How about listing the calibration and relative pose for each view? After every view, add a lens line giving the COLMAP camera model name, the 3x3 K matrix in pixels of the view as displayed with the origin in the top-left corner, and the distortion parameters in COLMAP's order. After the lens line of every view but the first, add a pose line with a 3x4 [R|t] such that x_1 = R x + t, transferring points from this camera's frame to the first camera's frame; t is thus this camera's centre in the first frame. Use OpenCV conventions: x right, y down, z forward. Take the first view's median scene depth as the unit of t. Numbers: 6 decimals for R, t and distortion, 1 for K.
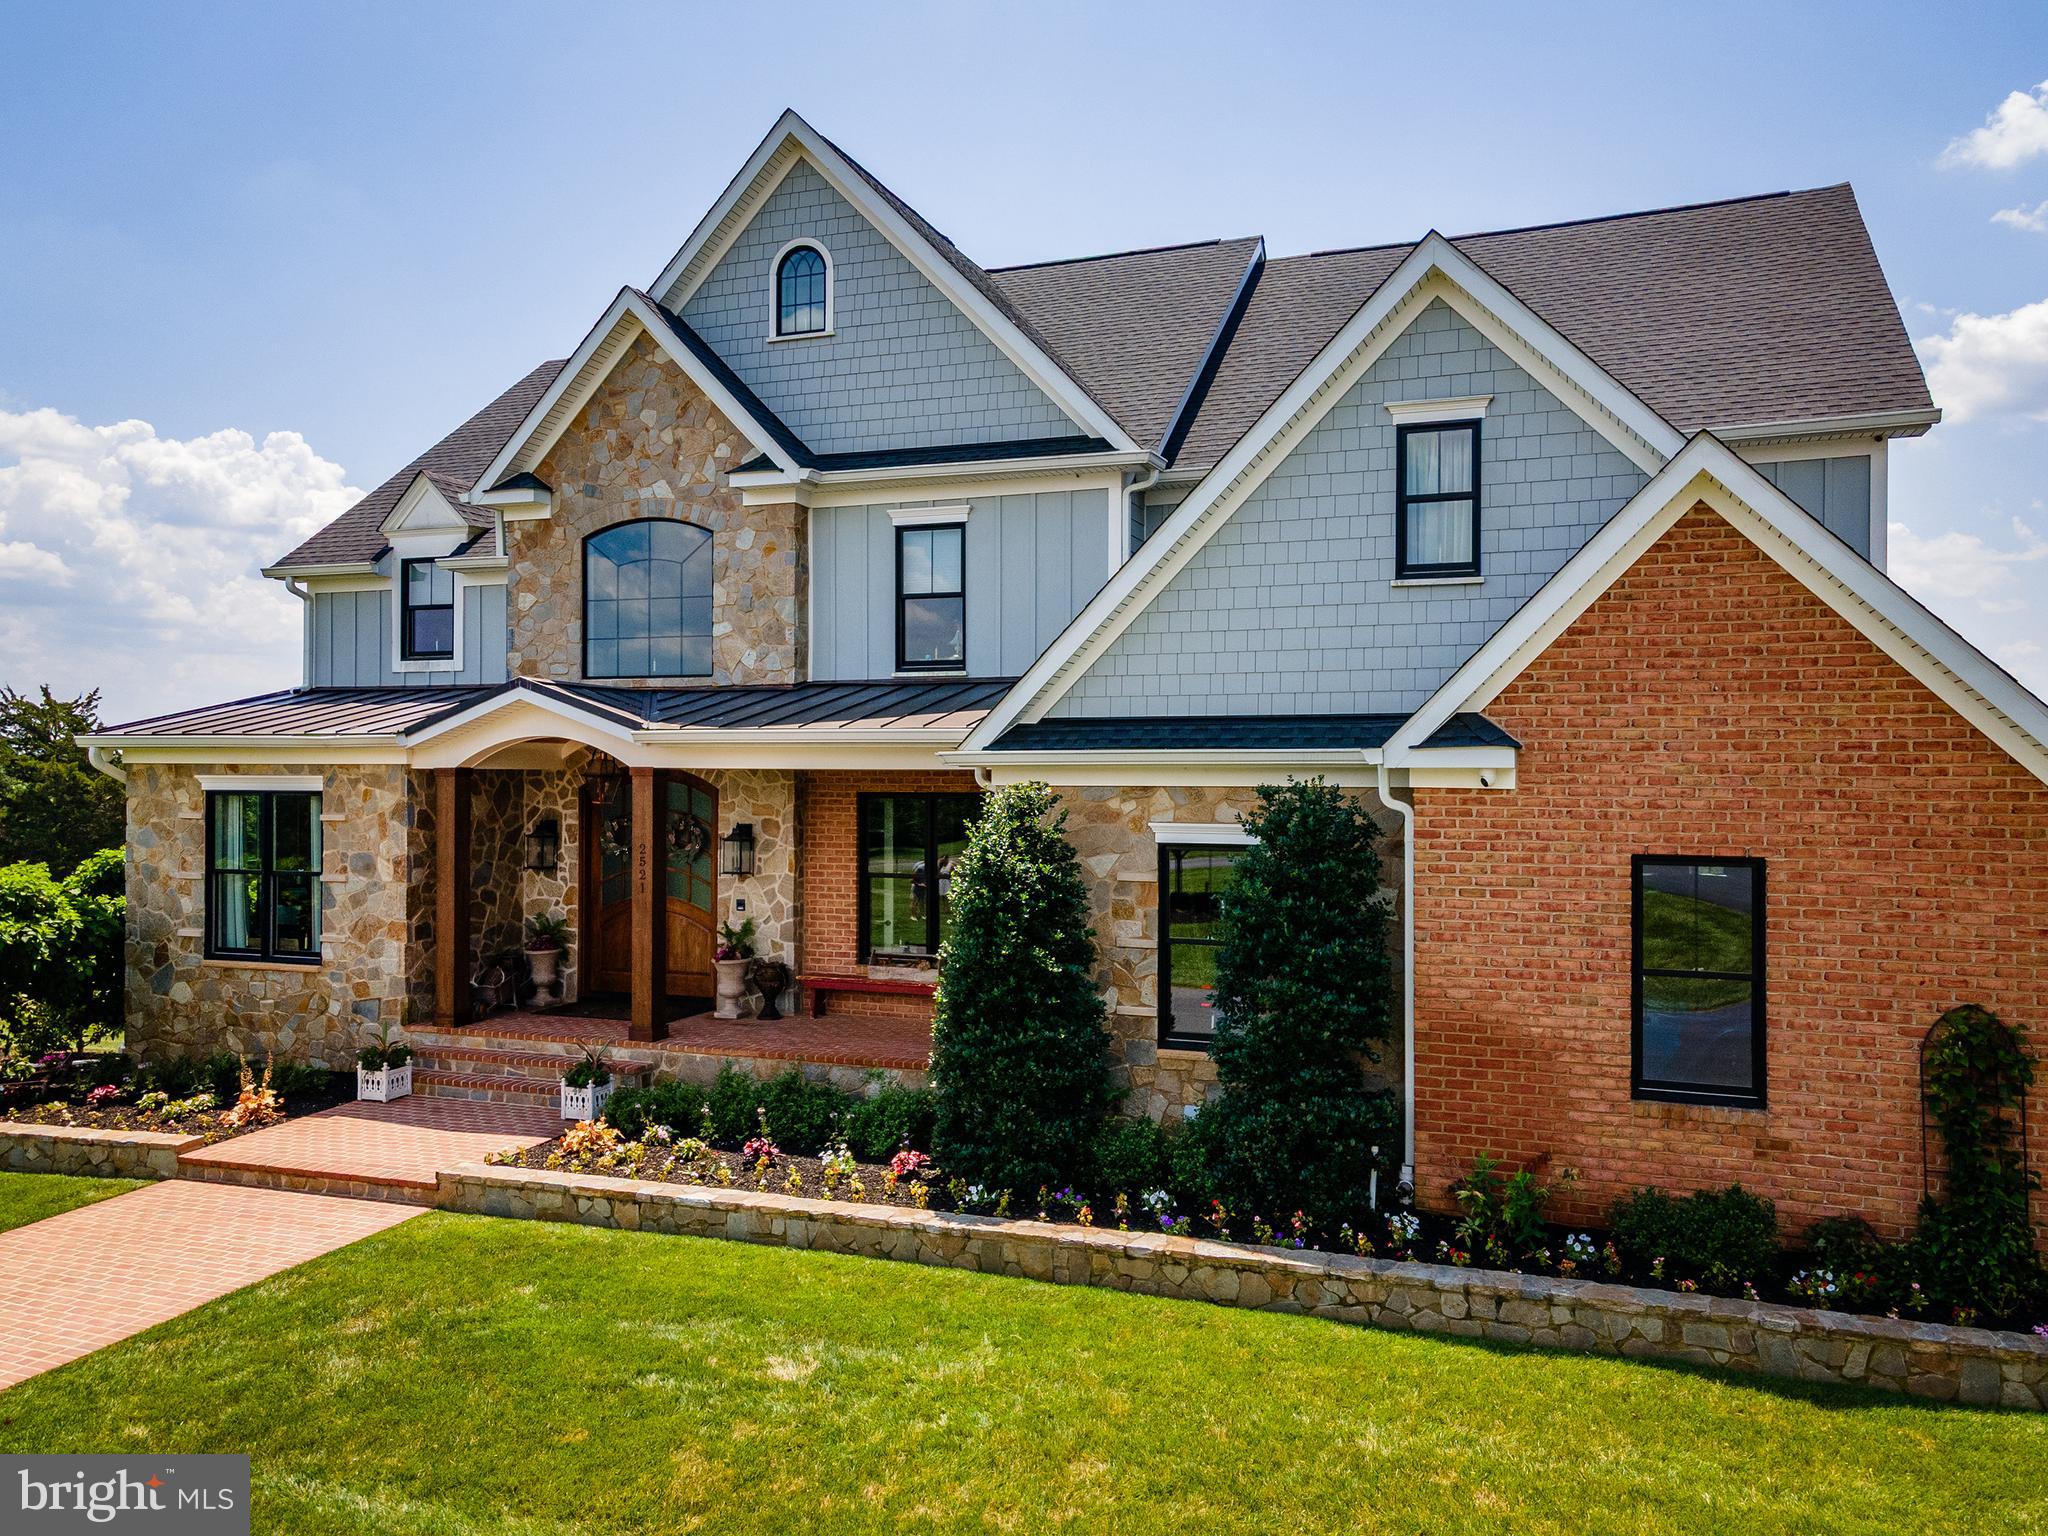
lens RADIAL K [[1484.2, 0, 1052.5], [0, 1484.2, 771.6], [0, 0, 1]] dist [0.013917, 0.060062]
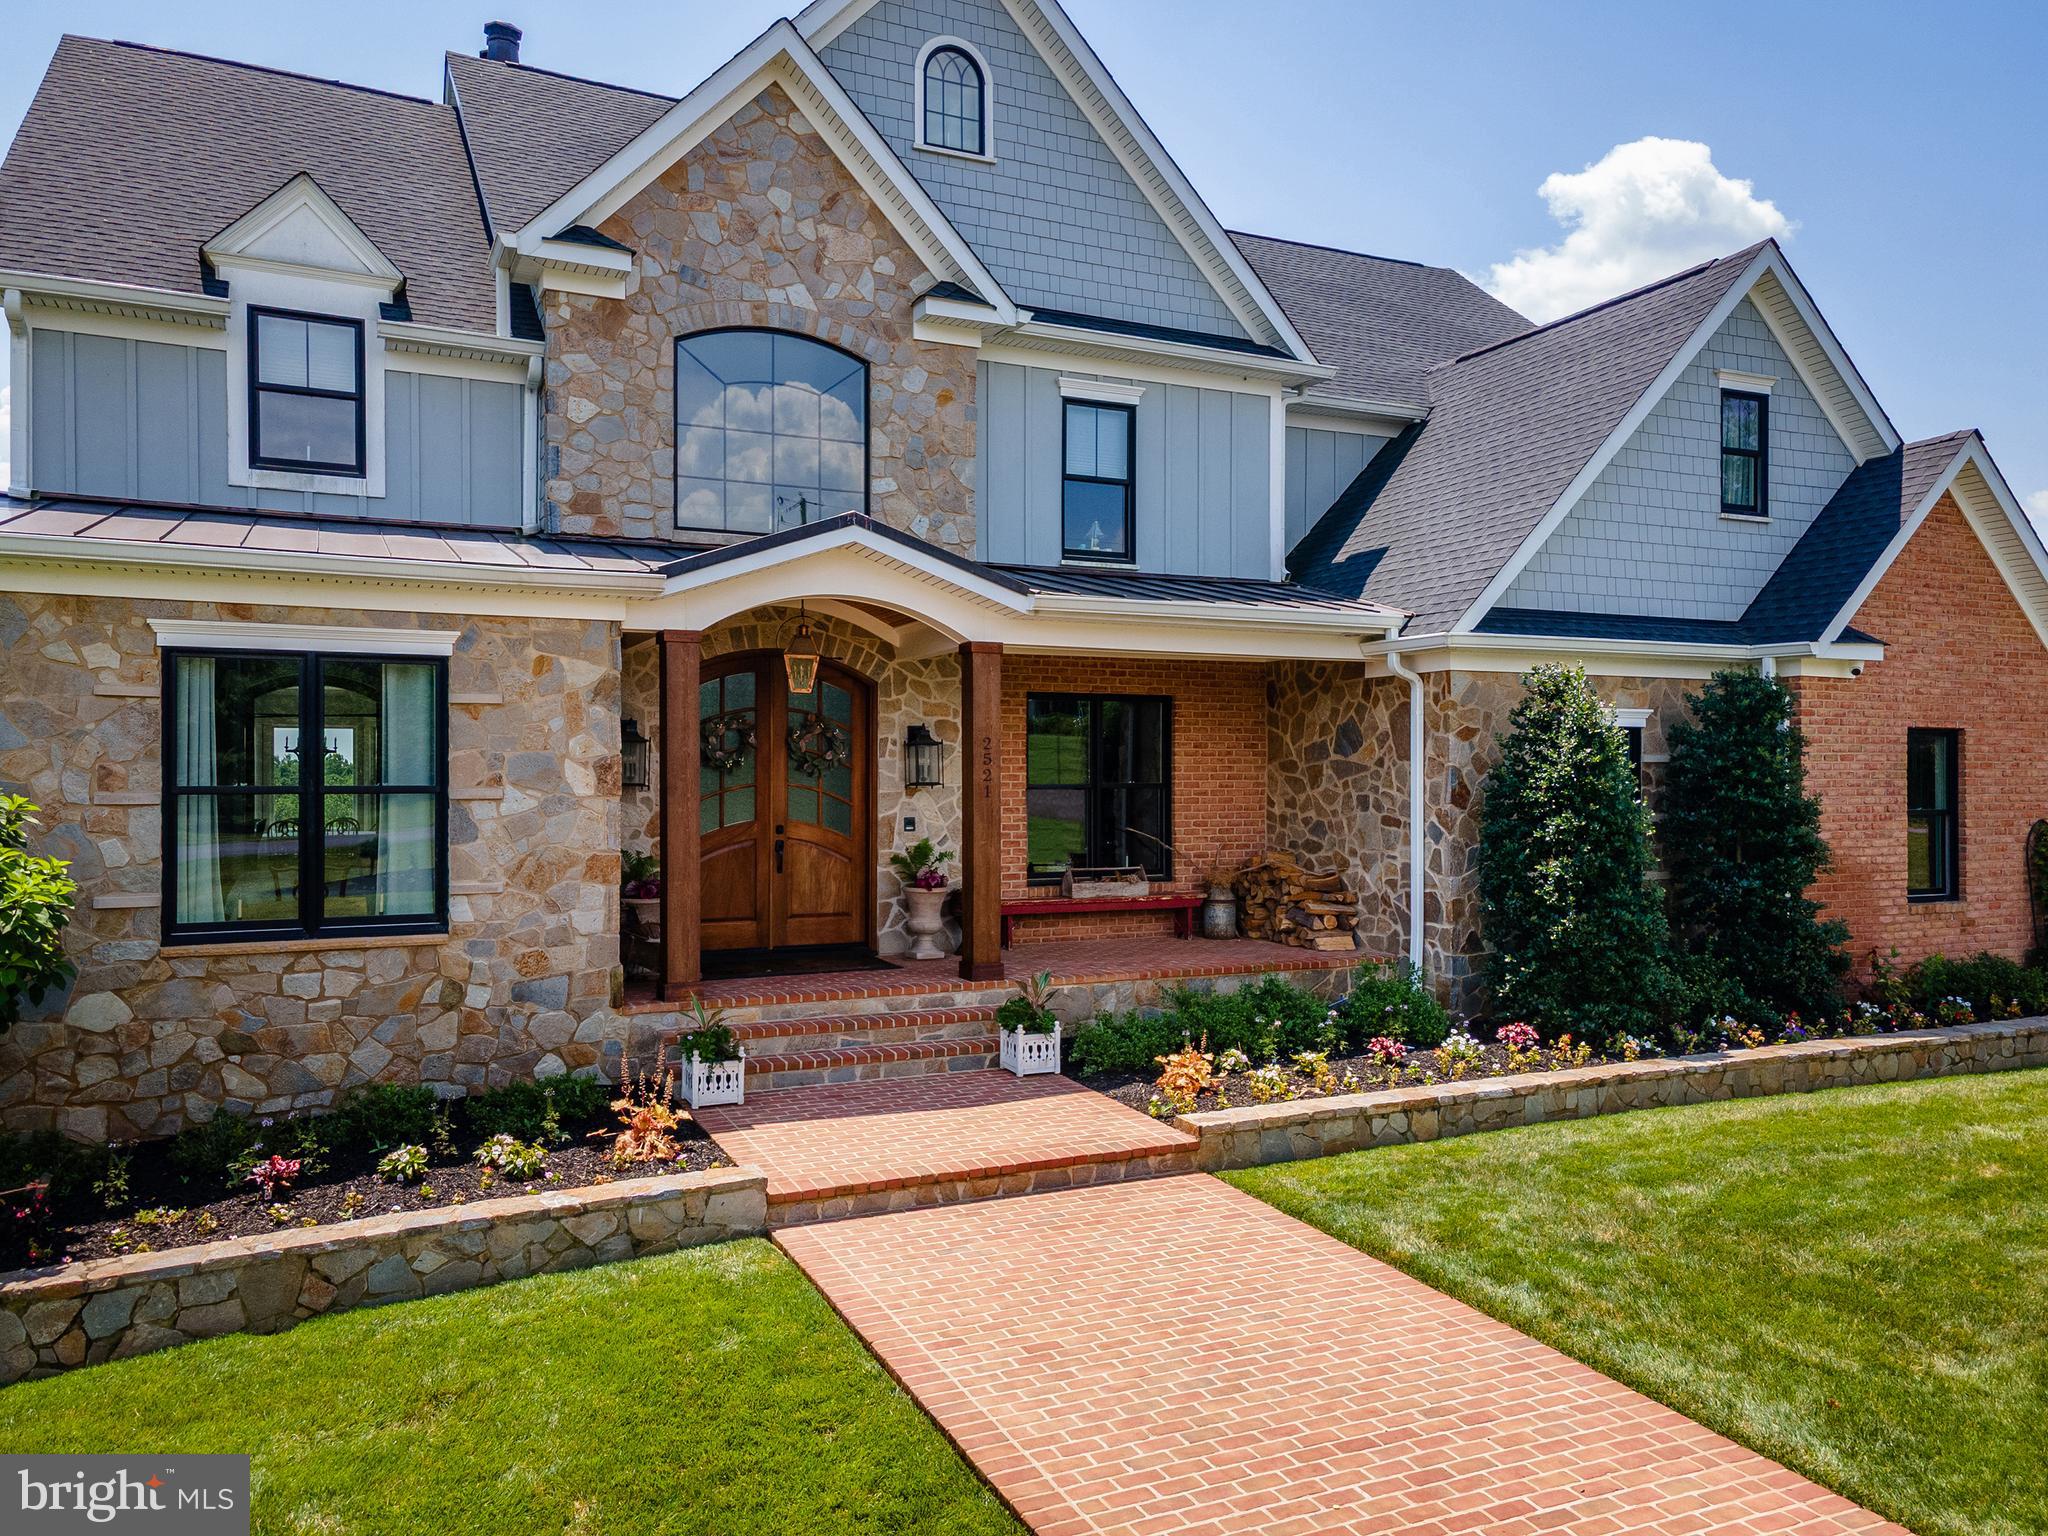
lens RADIAL K [[1471.9, 0, 1032.0], [0, 1471.9, 766.9], [0, 0, 1]] dist [0.017443, 0.045630]
pose [[0.705621, 0.000502, 0.708589, -0.773303], [0.000649, 0.999999, -0.001355, 0.061839], [-0.708589, 0.001416, 0.705620, 0.393527]]
